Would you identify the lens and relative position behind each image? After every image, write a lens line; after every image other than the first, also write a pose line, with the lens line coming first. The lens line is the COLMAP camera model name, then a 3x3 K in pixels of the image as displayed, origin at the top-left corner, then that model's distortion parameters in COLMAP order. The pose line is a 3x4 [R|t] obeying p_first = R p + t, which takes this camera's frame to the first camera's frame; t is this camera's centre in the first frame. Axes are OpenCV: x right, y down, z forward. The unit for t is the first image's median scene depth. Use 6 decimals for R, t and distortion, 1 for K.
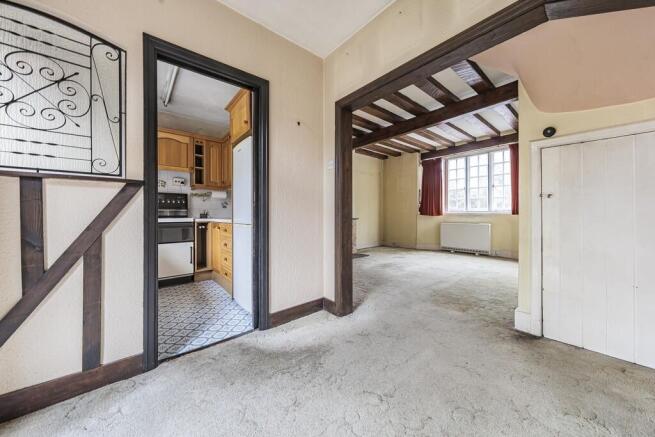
lens RADIAL K [[228.4, 0, 327.6], [0, 228.4, 215.1], [0, 0, 1]] dist [-0.005151, 0.000577]
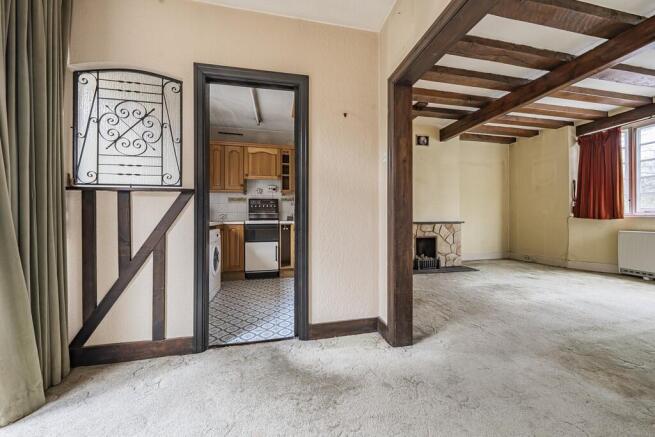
lens RADIAL K [[228.4, 0, 328.1], [0, 228.4, 216.7], [0, 0, 1]] dist [-0.005151, 0.000577]
pose [[0.882063, -0.000105, -0.471132, 0.212842], [-0.001031, 0.999997, -0.002152, -0.004774], [0.471130, 0.002383, 0.882060, 0.176967]]
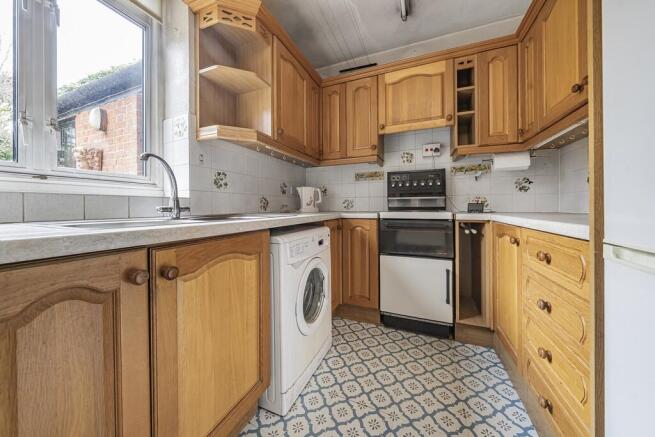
lens RADIAL K [[228.4, 0, 325.6], [0, 228.4, 206.0], [0, 0, 1]] dist [-0.005151, 0.000577]
pose [[0.451000, -0.003368, -0.892518, -0.375934], [0.001533, 0.999994, -0.002999, 0.000807], [0.892523, -0.000016, 0.451002, 0.737563]]
